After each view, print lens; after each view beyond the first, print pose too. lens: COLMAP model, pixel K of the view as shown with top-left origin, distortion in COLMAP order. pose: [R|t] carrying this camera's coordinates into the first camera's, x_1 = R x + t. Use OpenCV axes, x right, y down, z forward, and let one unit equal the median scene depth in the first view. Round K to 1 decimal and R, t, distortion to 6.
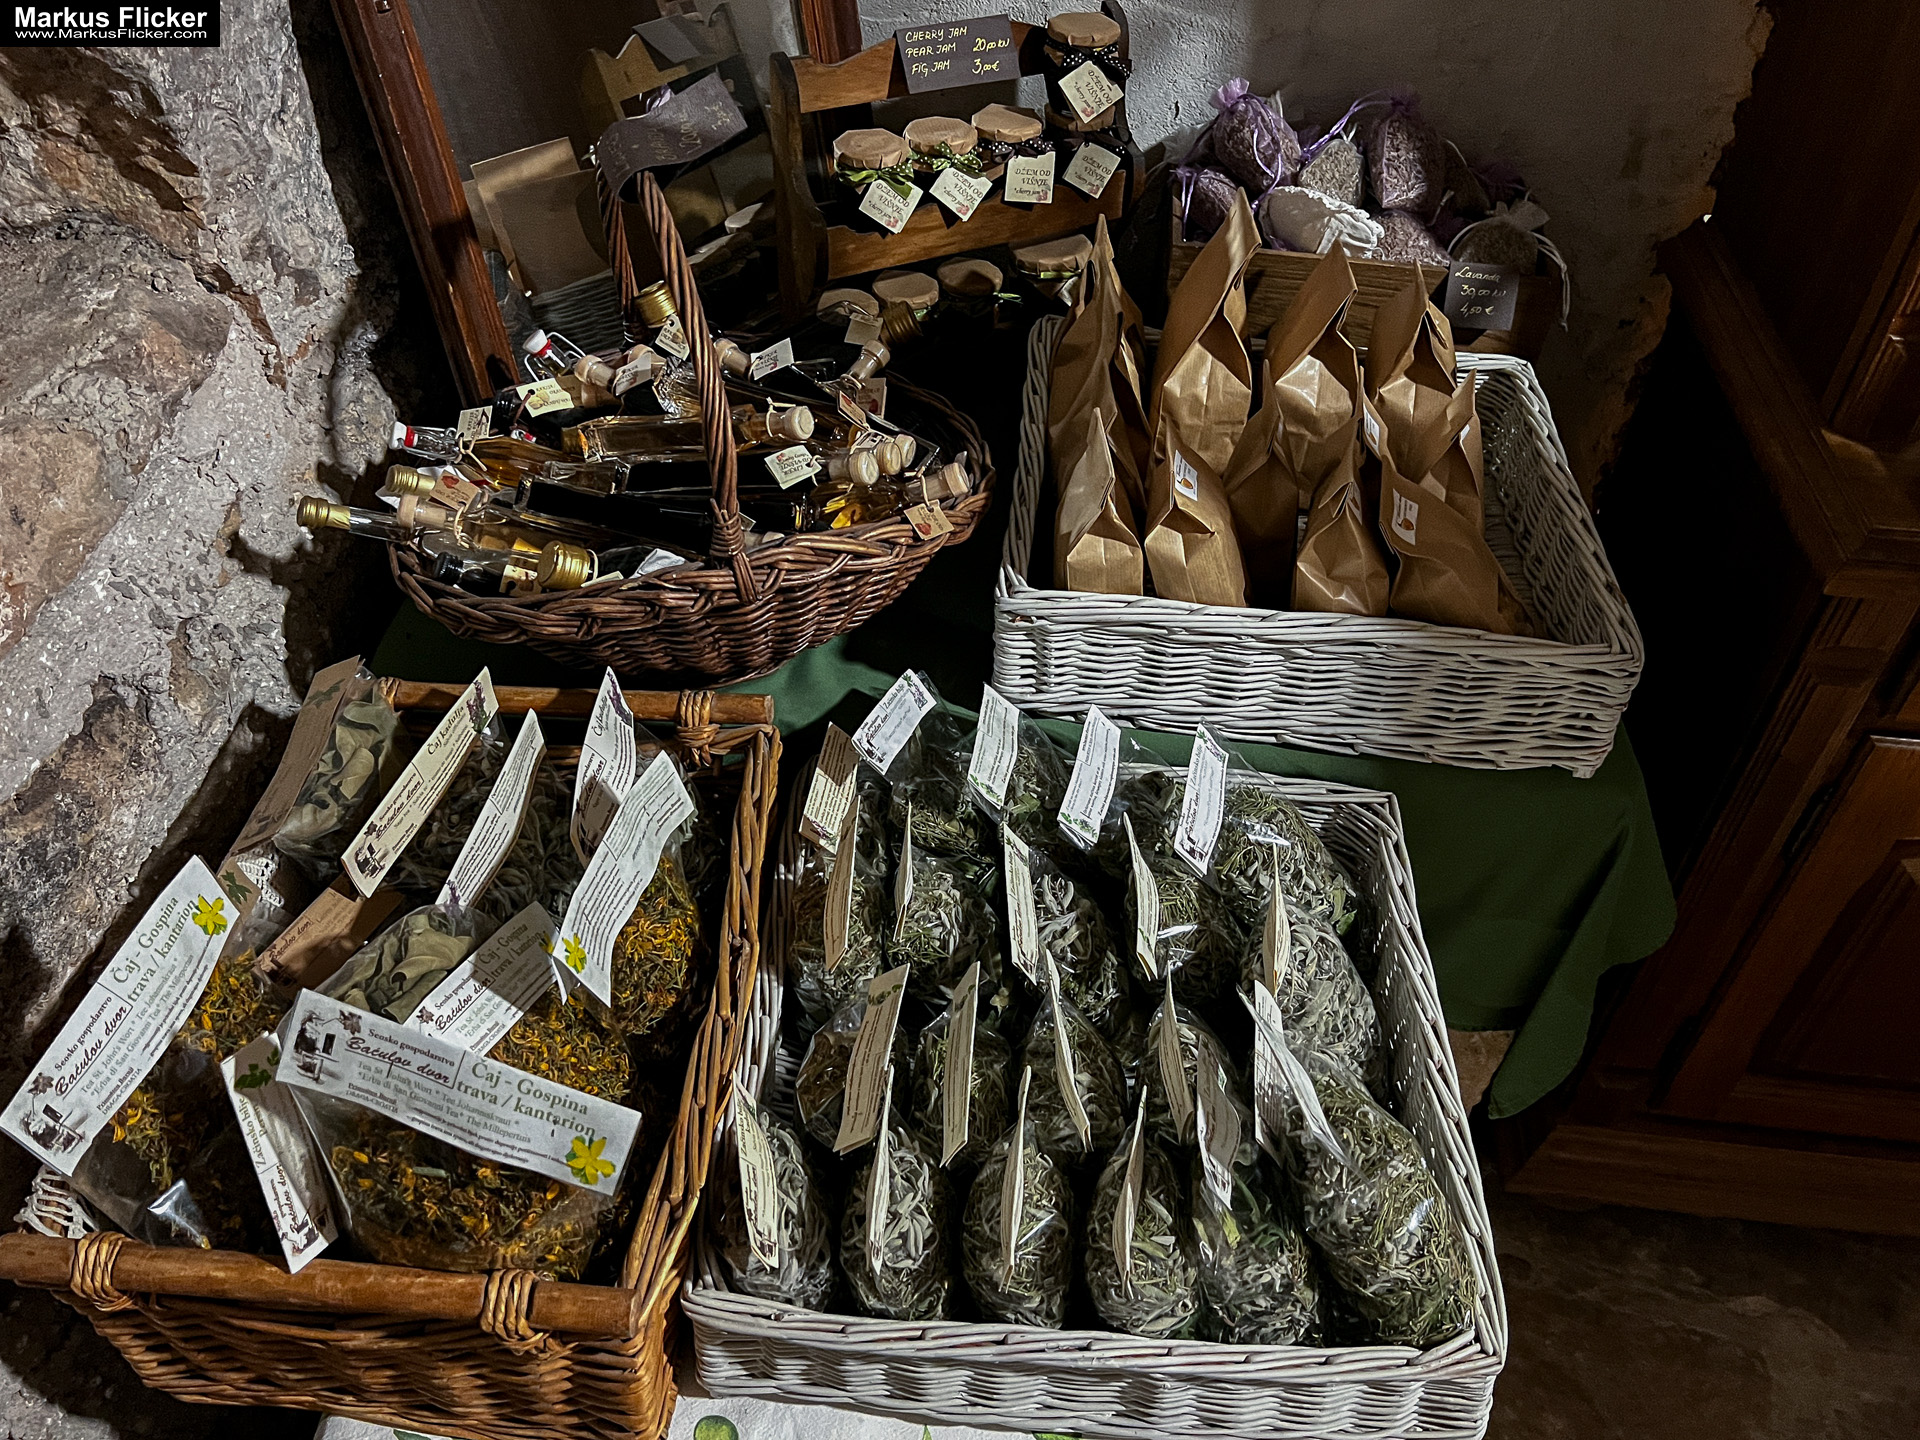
lens RADIAL K [[1482.8, 0, 960.0], [0, 1482.8, 720.0], [0, 0, 1]] dist [-0.023014, 0.013610]
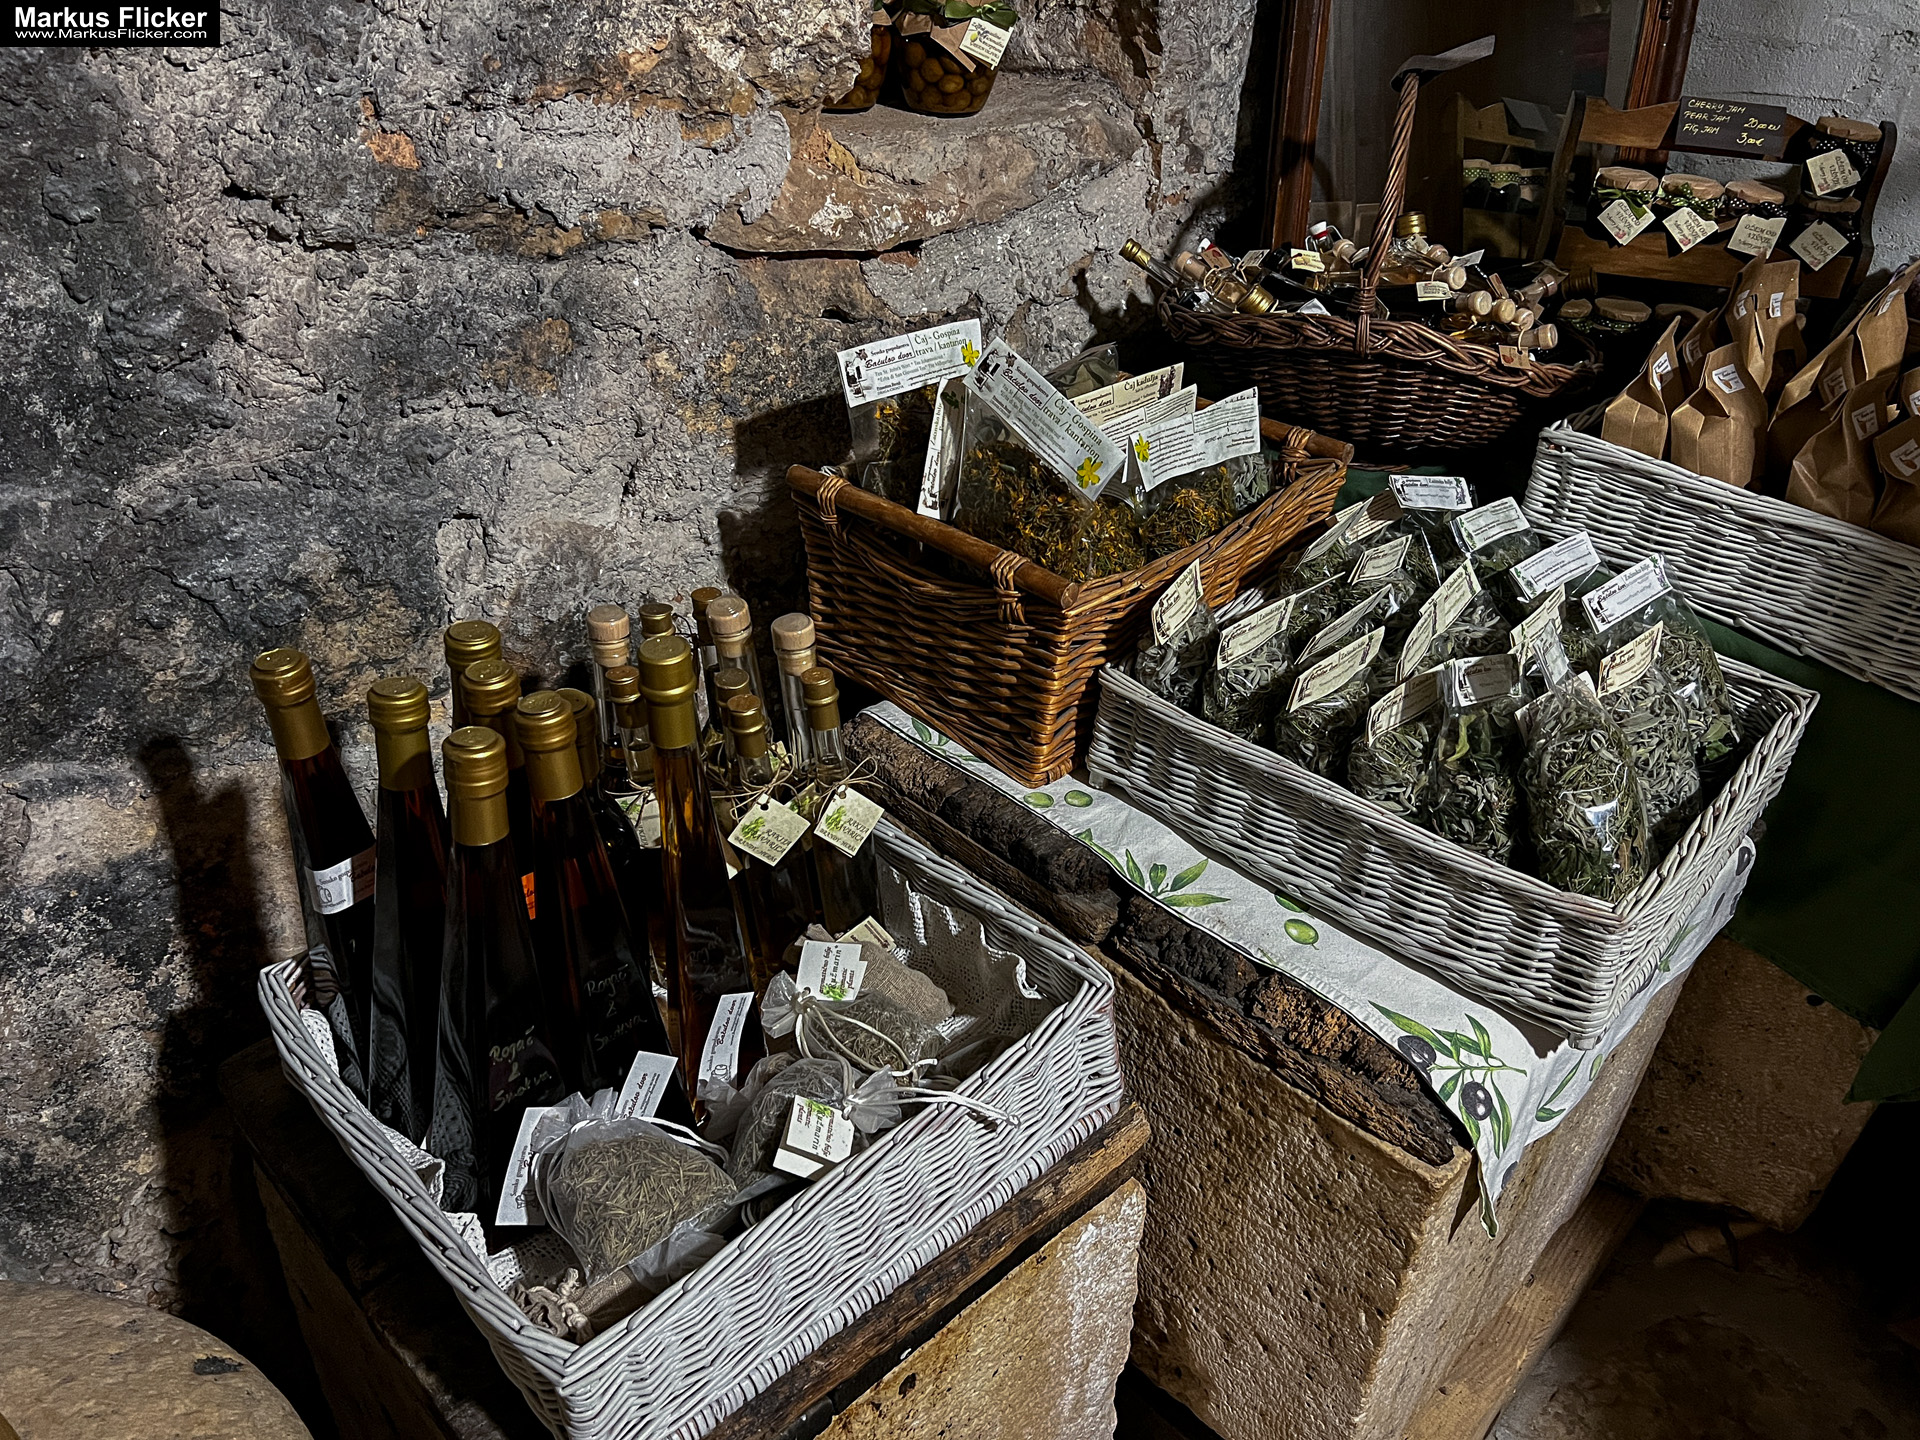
lens RADIAL K [[1482.8, 0, 960.0], [0, 1482.8, 720.0], [0, 0, 1]] dist [-0.023014, 0.013610]
pose [[0.784032, 0.360761, -0.505119, 0.358731], [-0.448330, 0.891928, -0.058863, 0.438078], [0.429294, 0.272611, 0.861040, -0.264377]]
